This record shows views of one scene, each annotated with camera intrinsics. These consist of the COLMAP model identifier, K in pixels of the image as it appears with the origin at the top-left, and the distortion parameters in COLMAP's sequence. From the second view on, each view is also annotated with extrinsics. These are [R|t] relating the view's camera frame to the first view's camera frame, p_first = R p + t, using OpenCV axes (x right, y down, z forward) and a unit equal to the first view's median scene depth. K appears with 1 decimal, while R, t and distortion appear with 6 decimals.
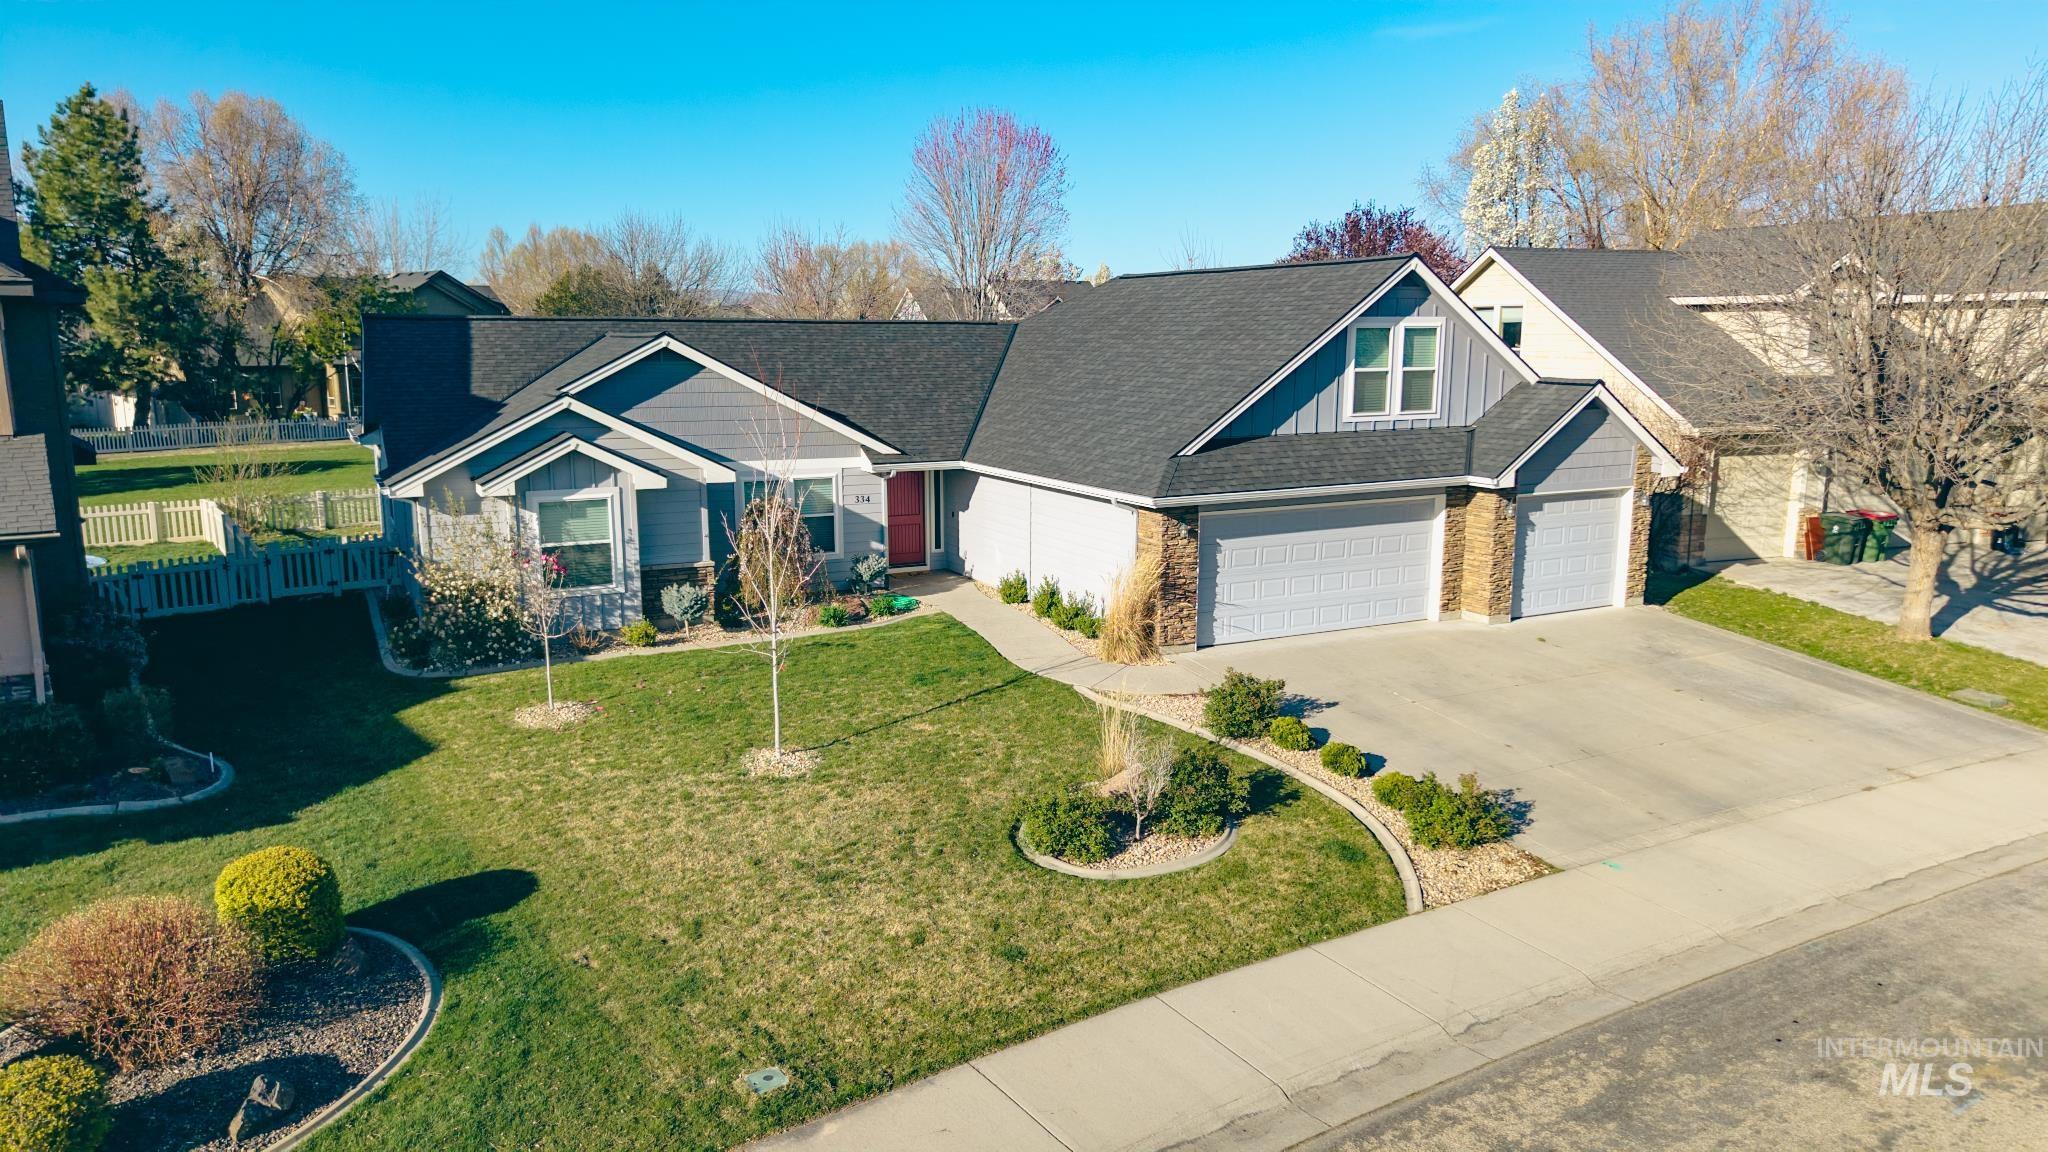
lens RADIAL K [[1366.6, 0, 1024.0], [0, 1366.6, 576.0], [0, 0, 1]] dist [0.043482, -0.058699]
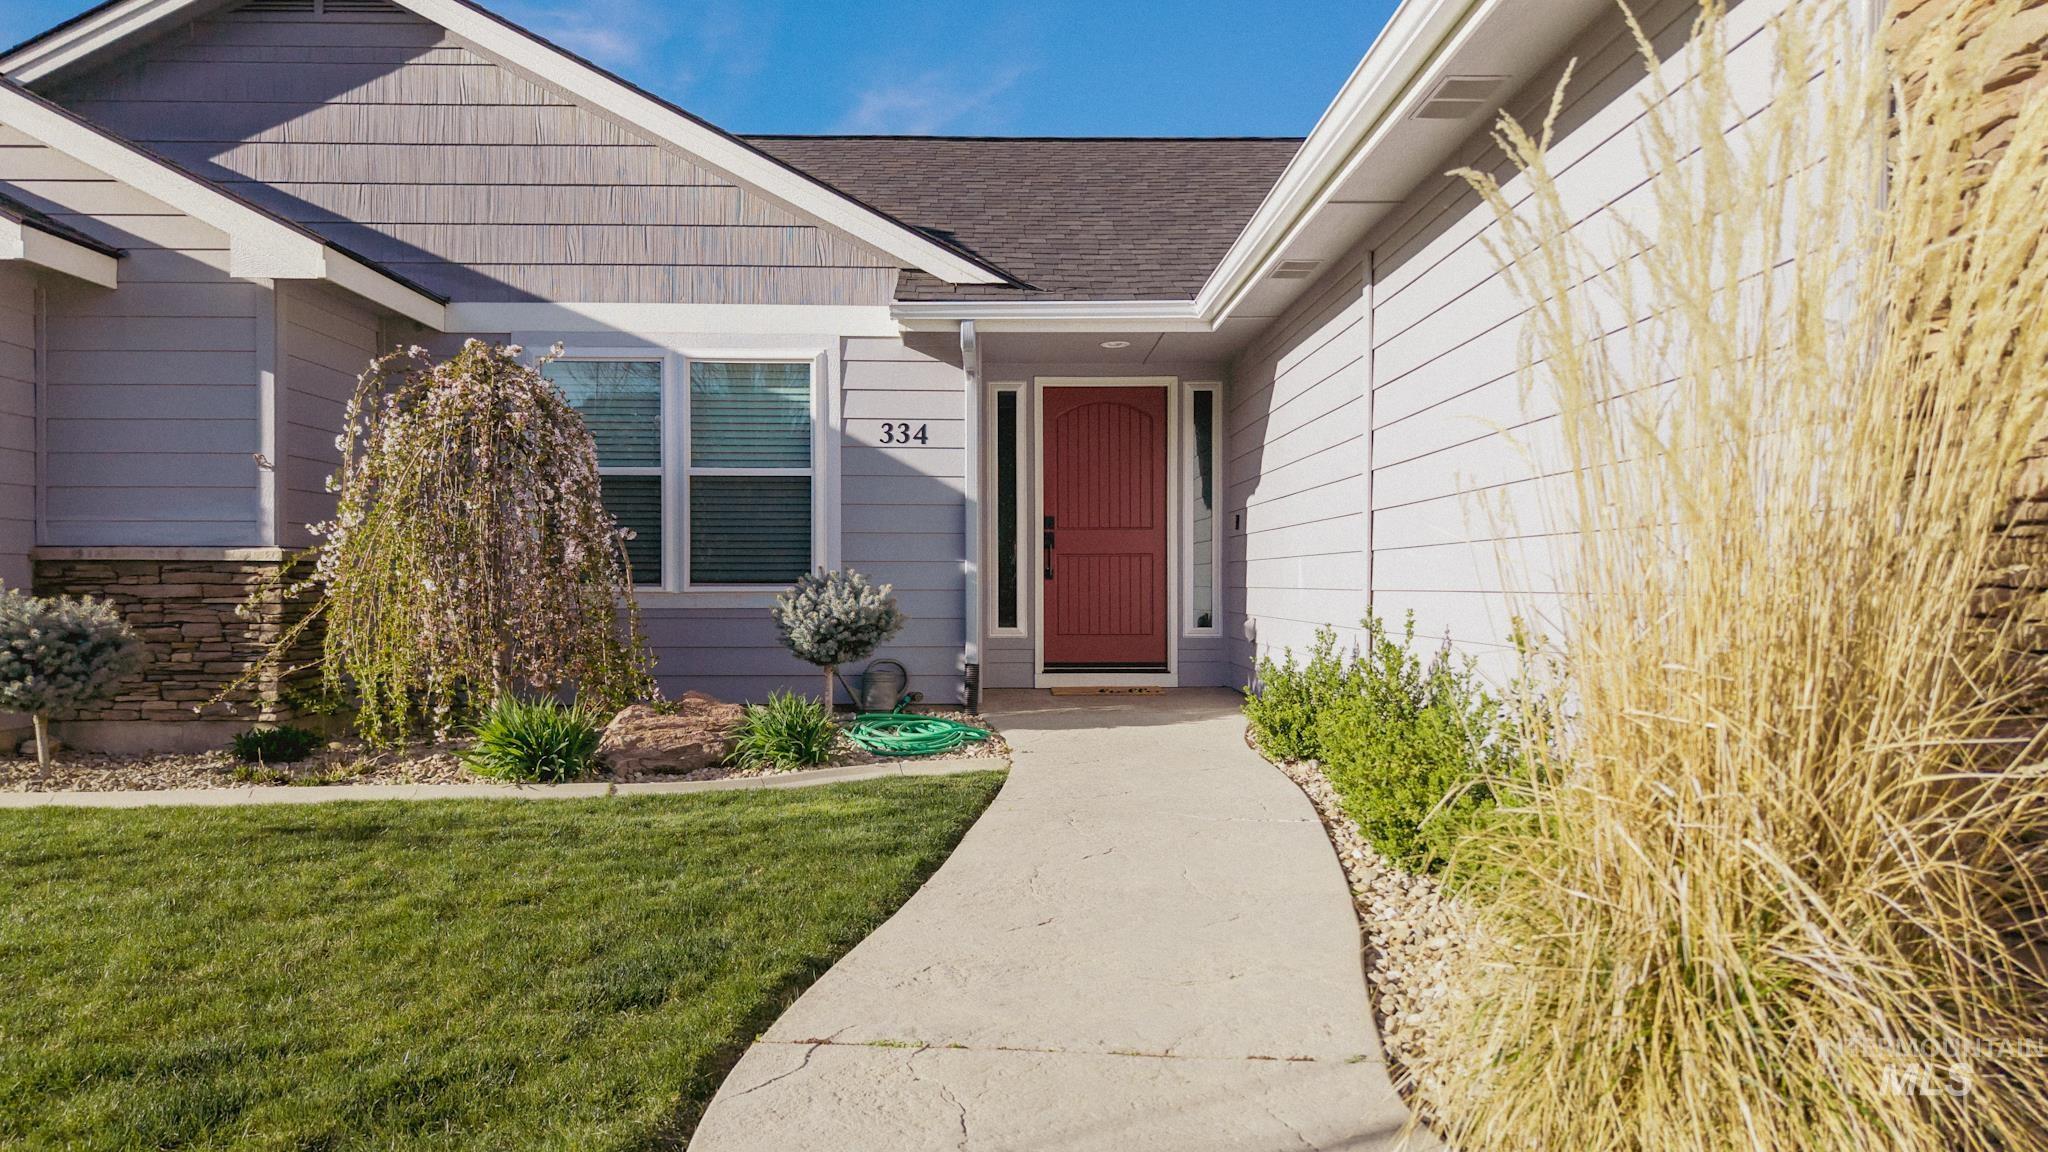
lens RADIAL K [[1378.7, 0, 1020.9], [0, 1378.7, 576.5], [0, 0, 1]] dist [0.001587, 0.002446]
pose [[0.895642, -0.003390, -0.444762, 0.066149], [-0.076383, 0.983942, -0.161317, 0.034991], [0.438167, 0.178455, 0.881001, 0.827705]]
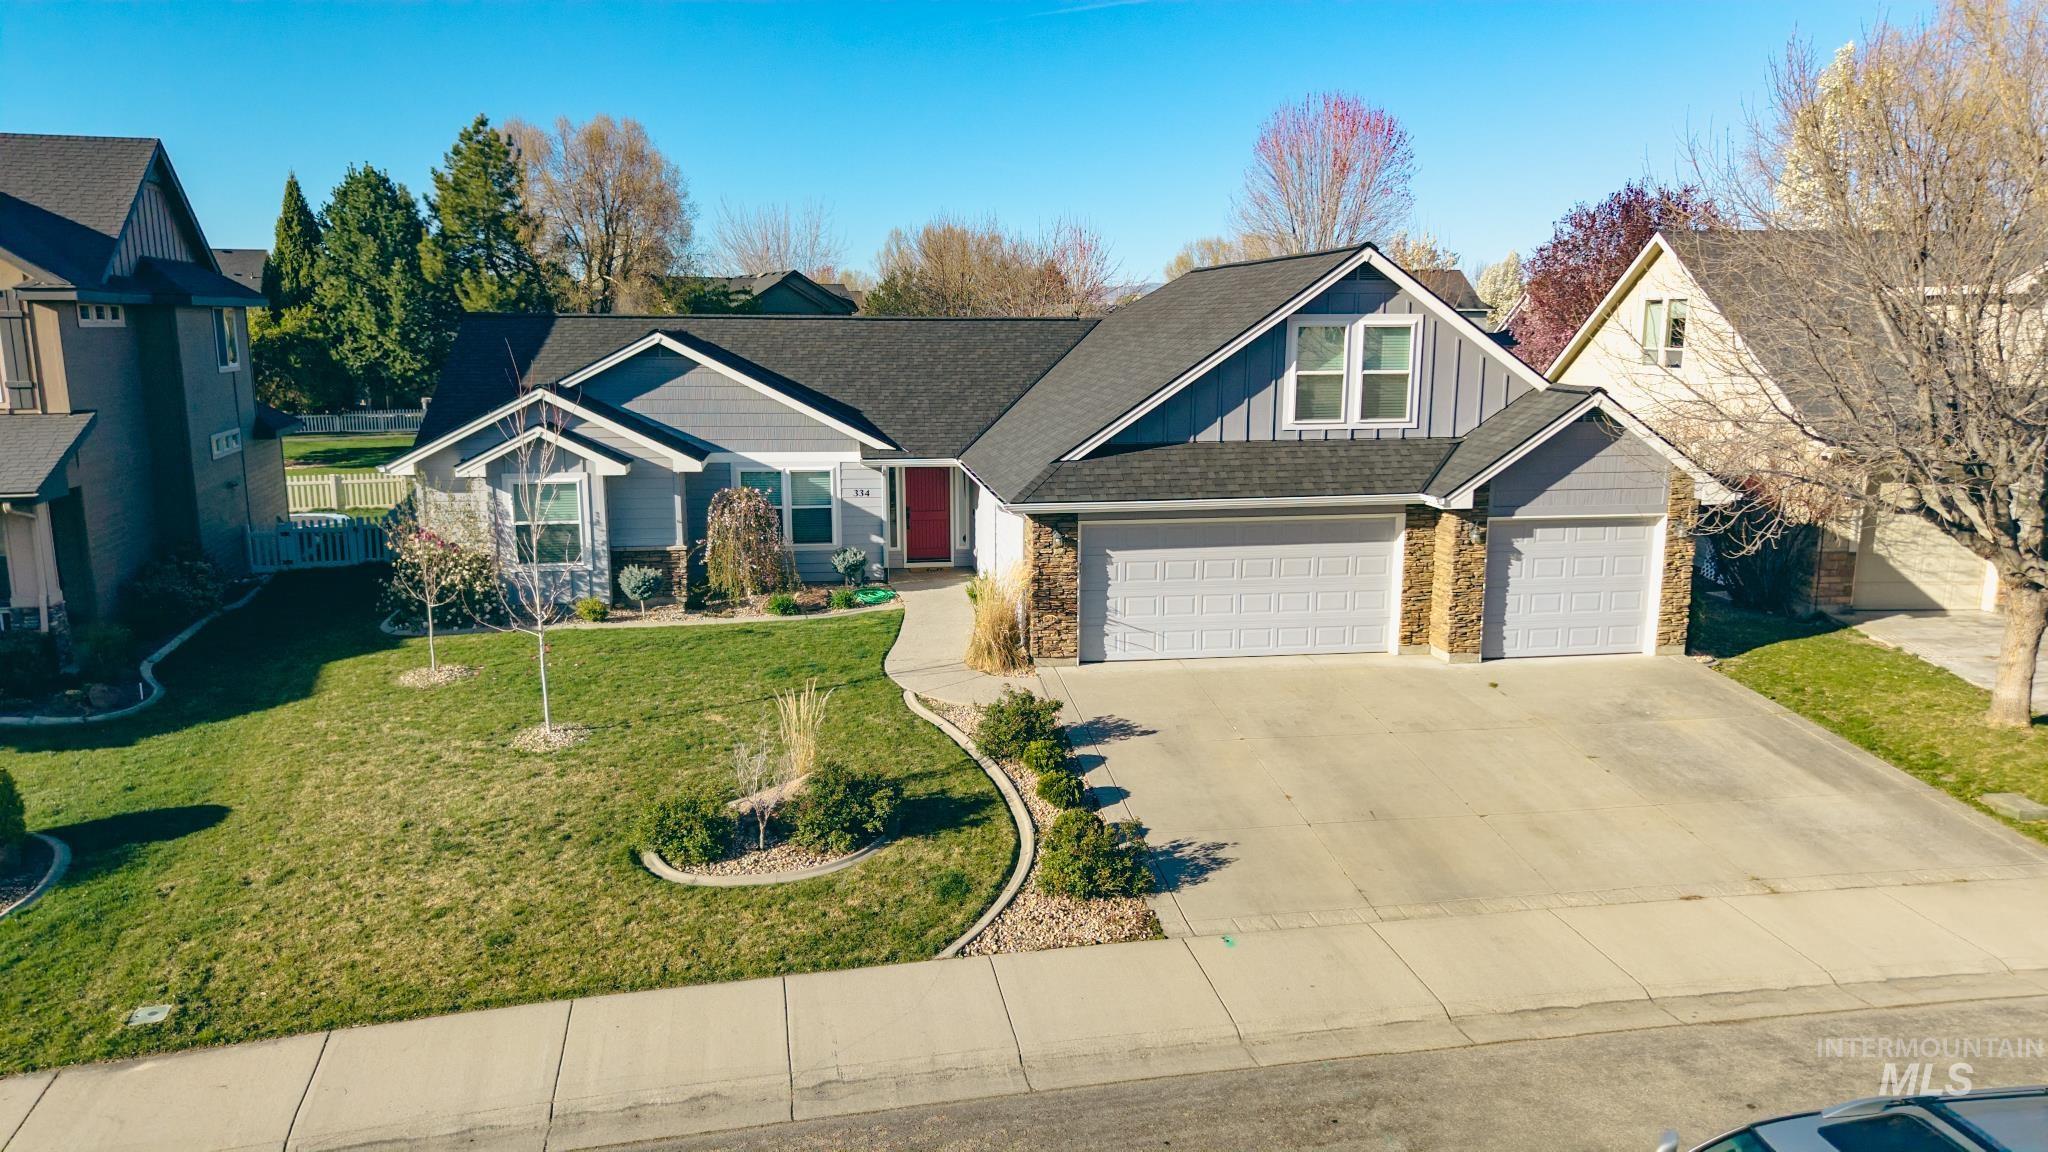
lens RADIAL K [[1366.6, 0, 1024.0], [0, 1366.6, 576.0], [0, 0, 1]] dist [0.043482, -0.058699]
pose [[0.947078, 0.058607, -0.315607, 0.370118], [-0.057089, 0.998270, 0.014063, -0.018084], [0.315885, 0.004699, 0.948786, 0.080590]]
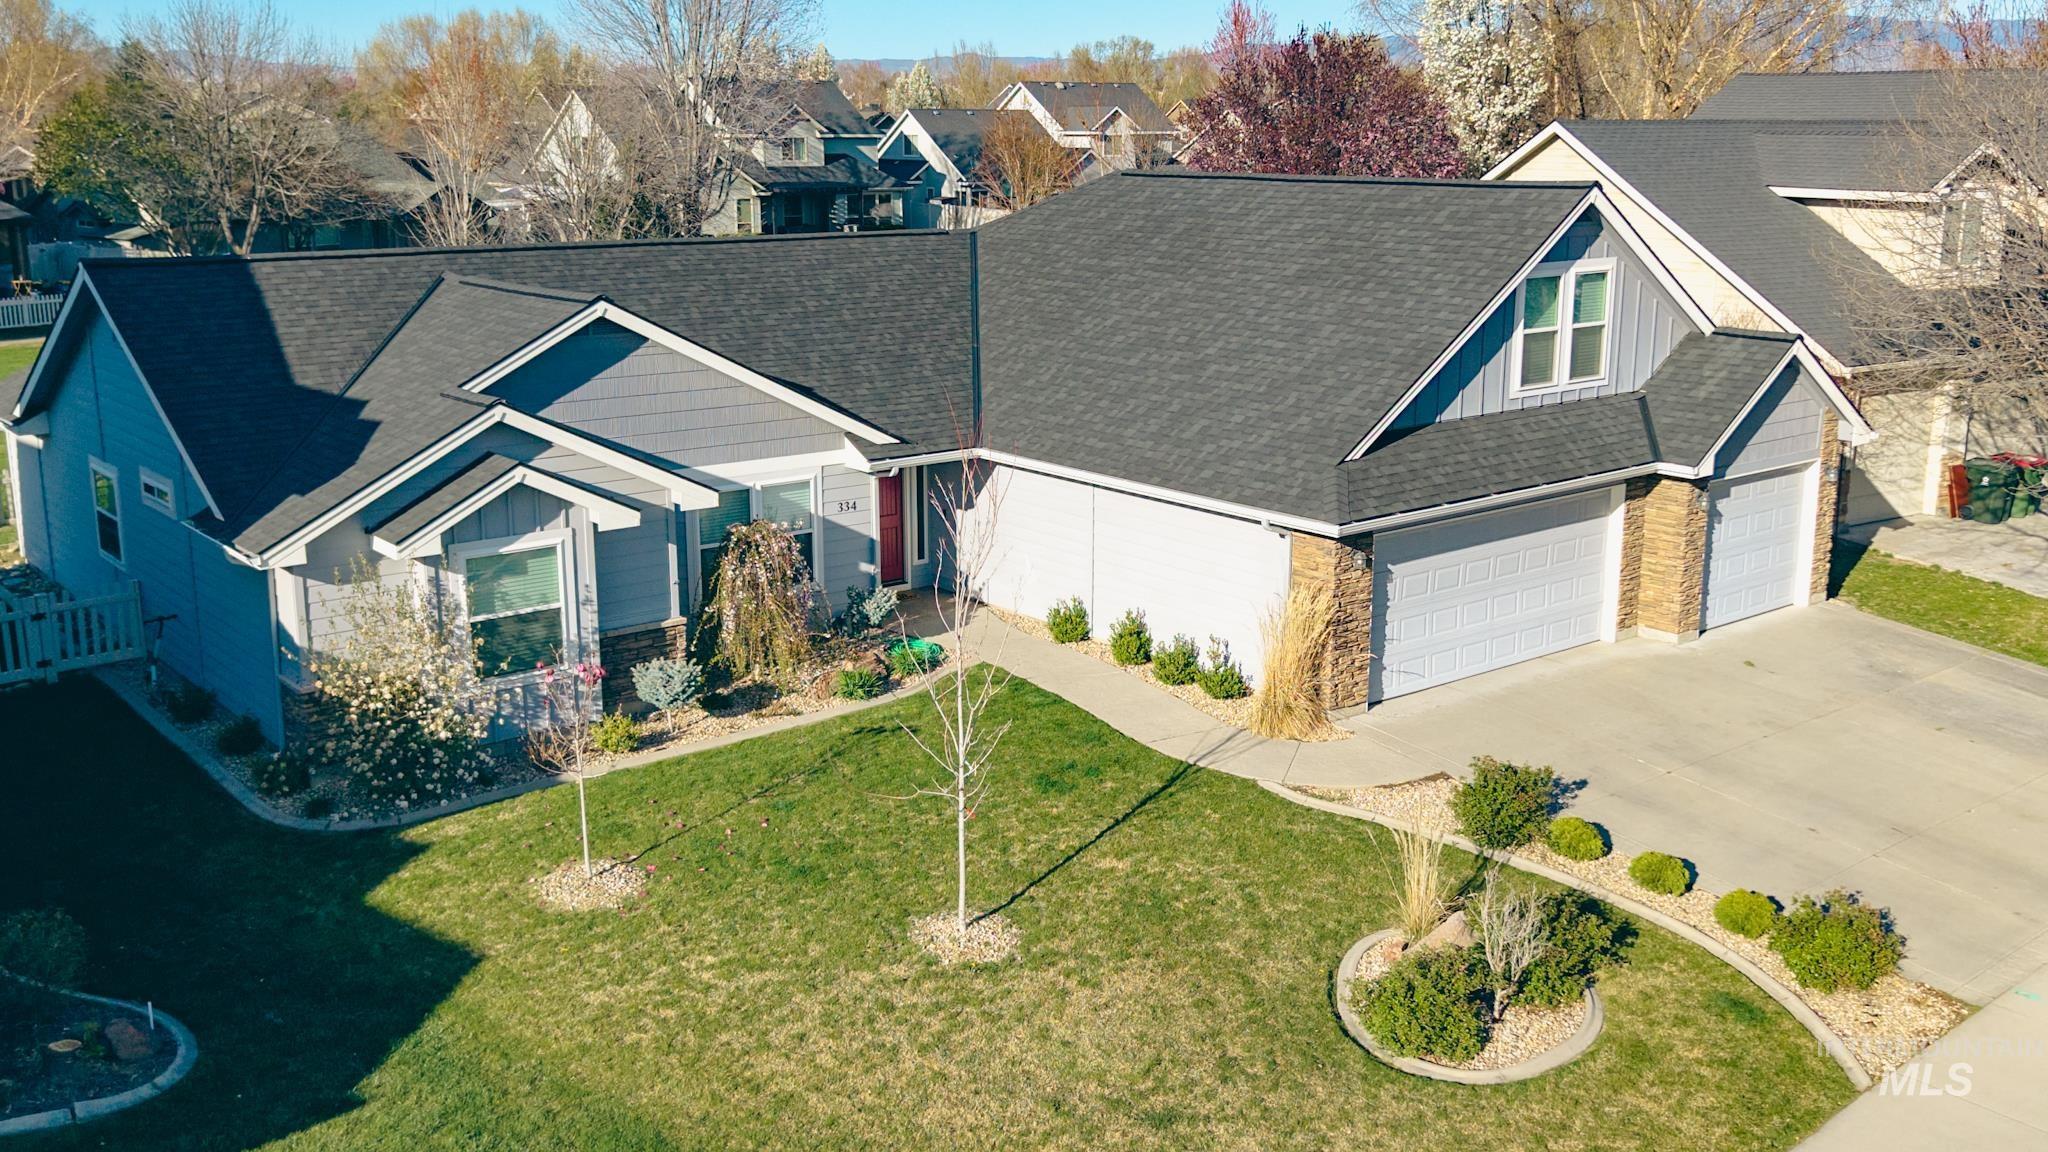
lens RADIAL K [[1904.4, 0, 1072.5], [0, 1904.4, 527.8], [0, 0, 1]] dist [0.070464, -0.124373]
pose [[0.976529, -0.043021, 0.211044, -0.246635], [0.035369, 0.998578, 0.039900, -0.092947], [-0.212460, -0.031499, 0.976662, -0.010138]]
